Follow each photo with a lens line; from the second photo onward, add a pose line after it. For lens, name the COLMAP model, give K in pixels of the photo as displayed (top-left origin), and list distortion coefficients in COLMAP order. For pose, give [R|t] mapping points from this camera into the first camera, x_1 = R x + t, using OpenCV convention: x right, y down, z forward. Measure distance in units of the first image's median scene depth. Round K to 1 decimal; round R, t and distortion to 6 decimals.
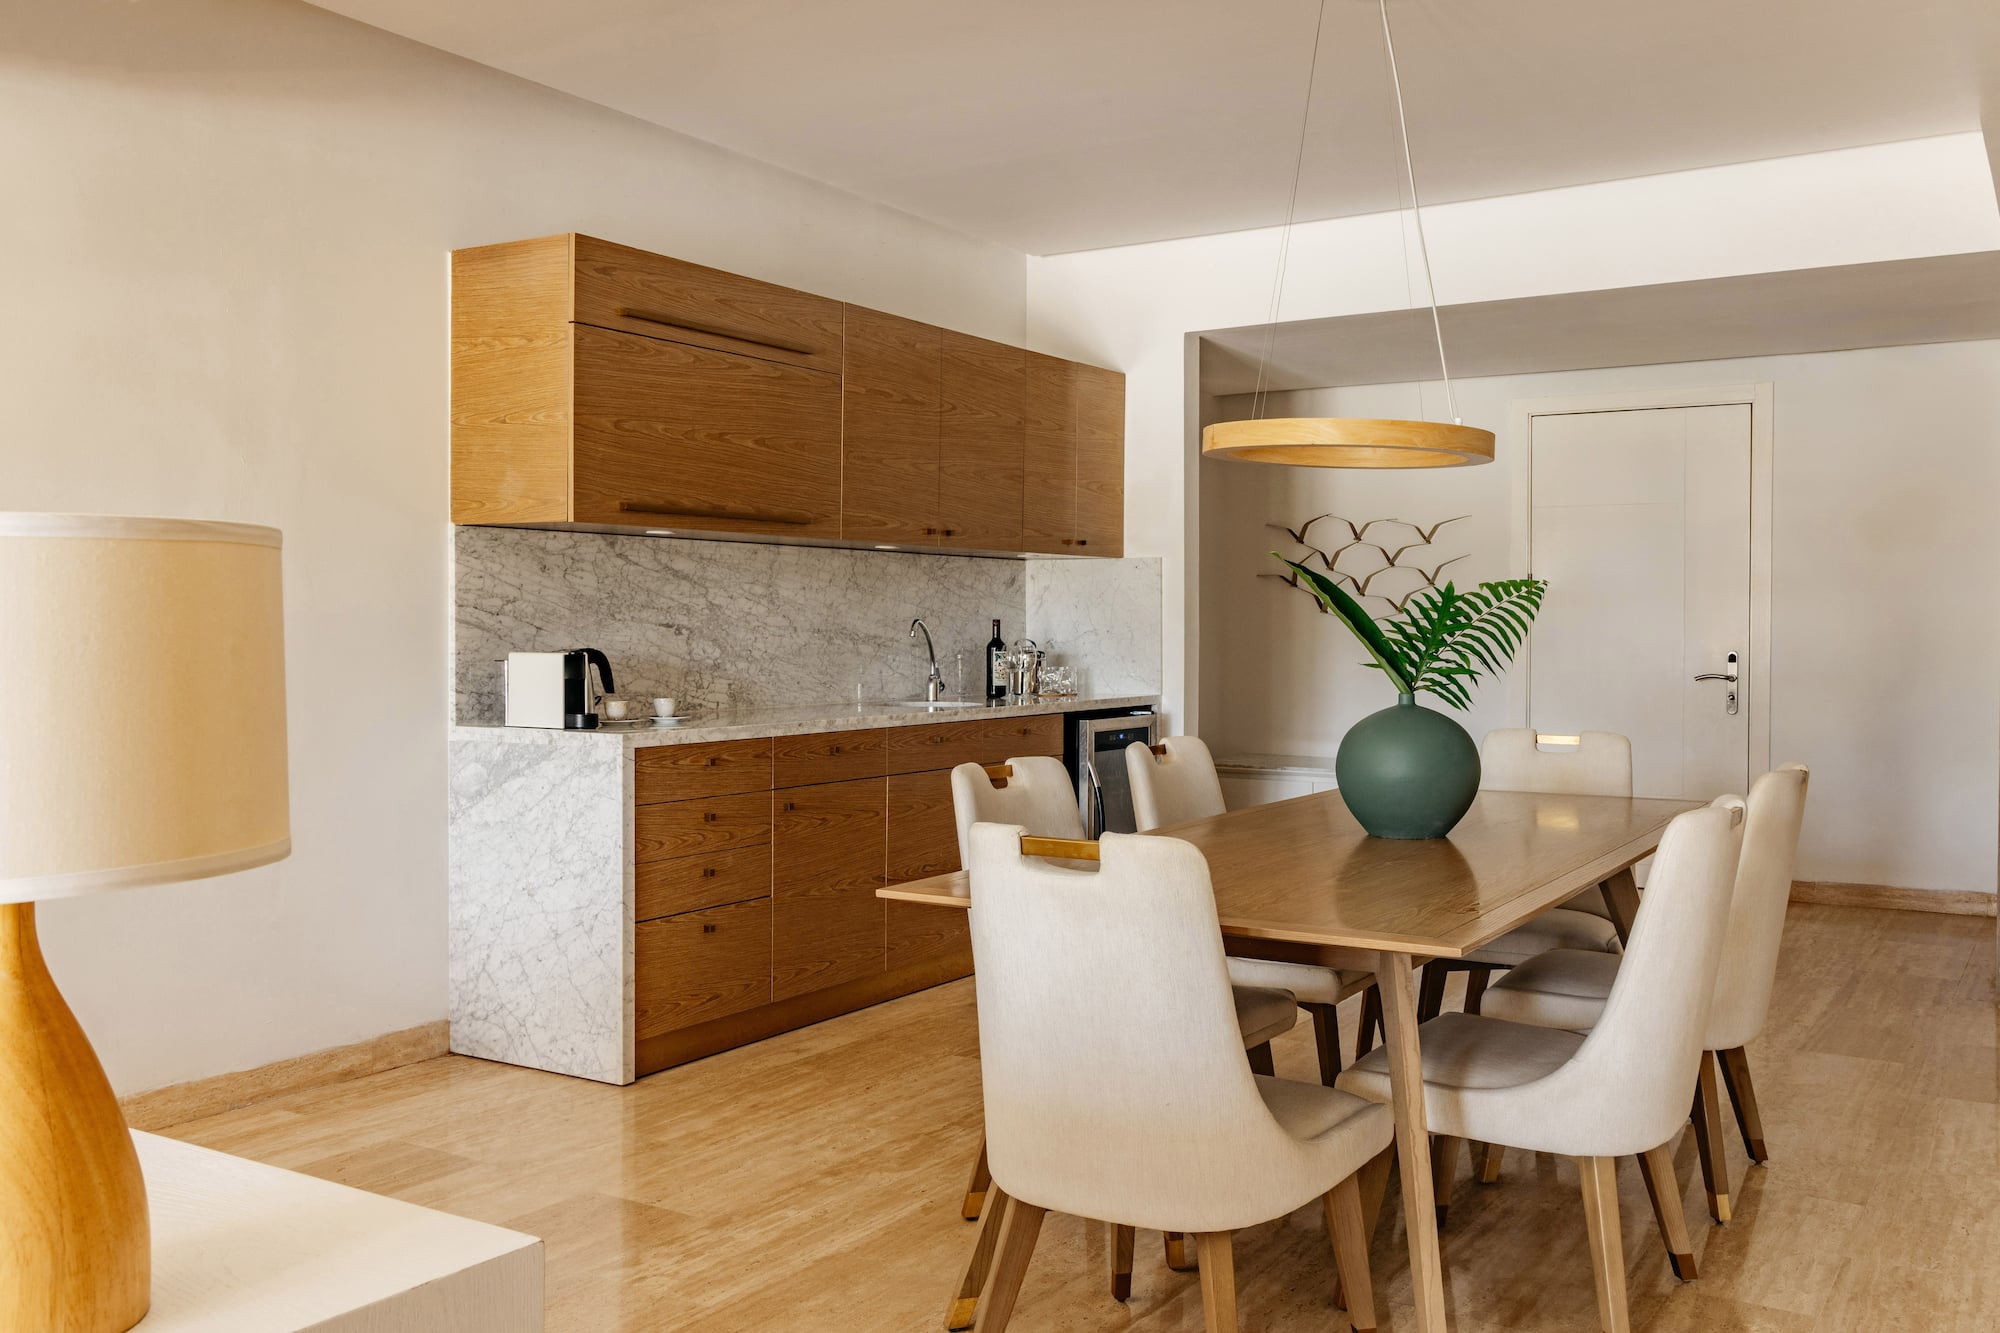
lens RADIAL K [[1739.6, 0, 1000.0], [0, 1739.6, 666.5], [0, 0, 1]] dist [-0.008269, -0.005289]
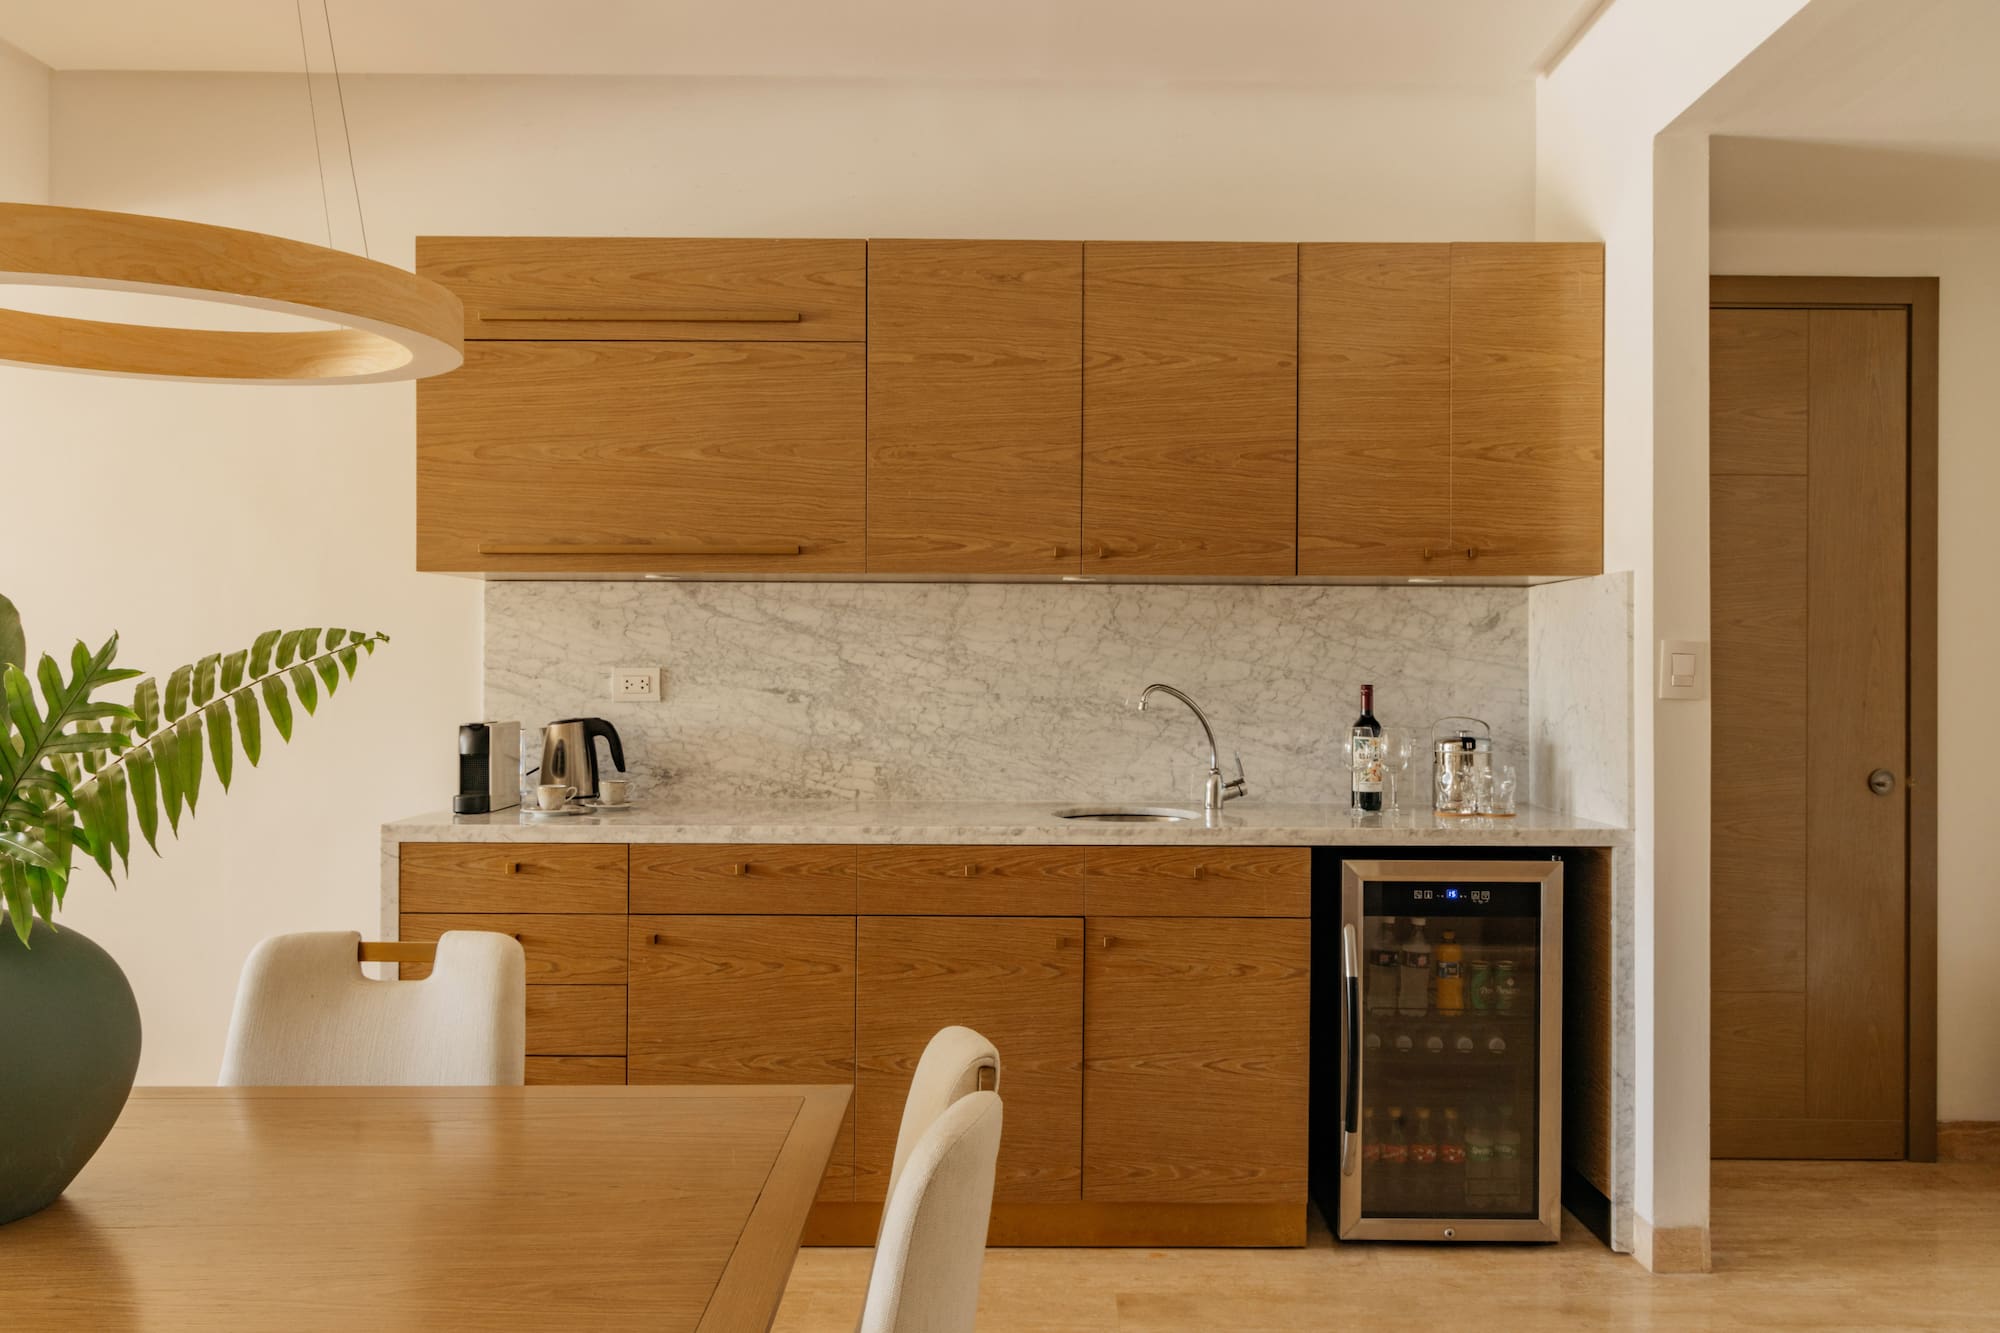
lens RADIAL K [[1541.0, 0, 1000.0], [0, 1541.0, 666.5], [0, 0, 1]] dist [-0.011590, -0.000973]
pose [[0.541012, -0.001008, -0.841015, 0.458722], [-0.022315, 0.999630, -0.015553, -0.025820], [0.840719, 0.027182, 0.540789, 0.694764]]
